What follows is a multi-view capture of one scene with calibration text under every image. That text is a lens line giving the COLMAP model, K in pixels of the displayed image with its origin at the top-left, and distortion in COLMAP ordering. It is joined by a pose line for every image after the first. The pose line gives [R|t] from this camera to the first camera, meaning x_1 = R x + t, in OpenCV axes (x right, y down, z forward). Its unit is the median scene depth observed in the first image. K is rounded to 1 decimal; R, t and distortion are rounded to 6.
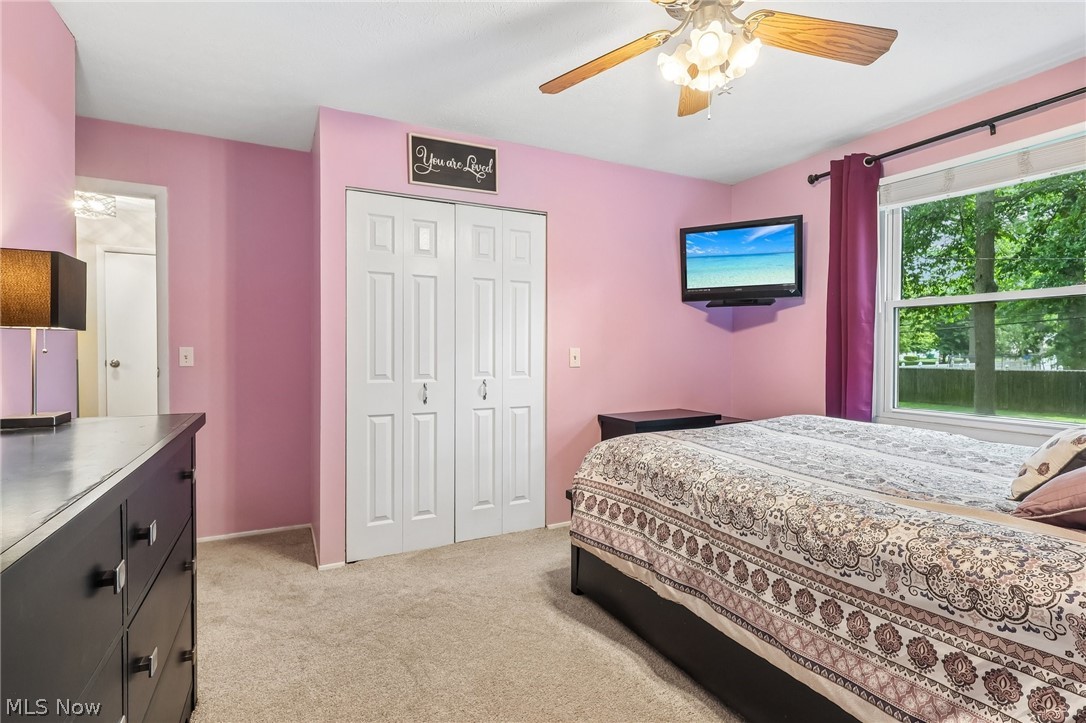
lens RADIAL K [[516.6, 0, 546.2], [0, 516.6, 351.0], [0, 0, 1]] dist [-0.001579, -0.000247]
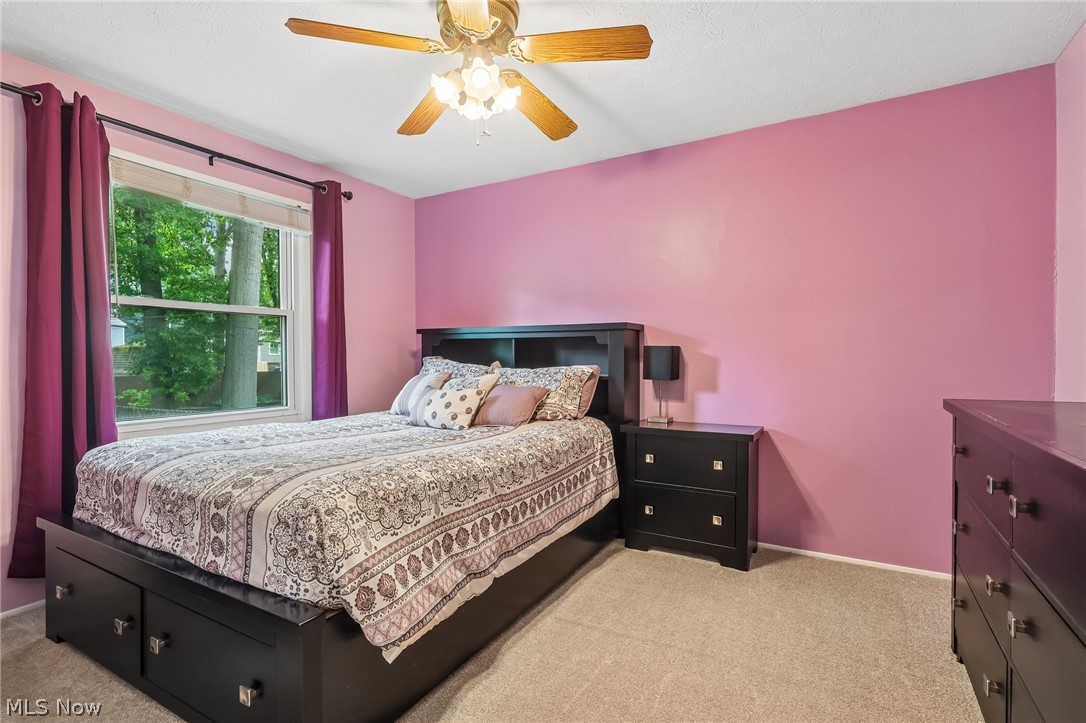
lens RADIAL K [[516.6, 0, 546.2], [0, 516.6, 351.0], [0, 0, 1]] dist [-0.001579, -0.000247]
pose [[-0.542807, 0.010505, 0.839792, -0.742573], [0.009751, 0.999933, -0.006205, 0.008156], [-0.839801, 0.004821, -0.542873, 1.523961]]
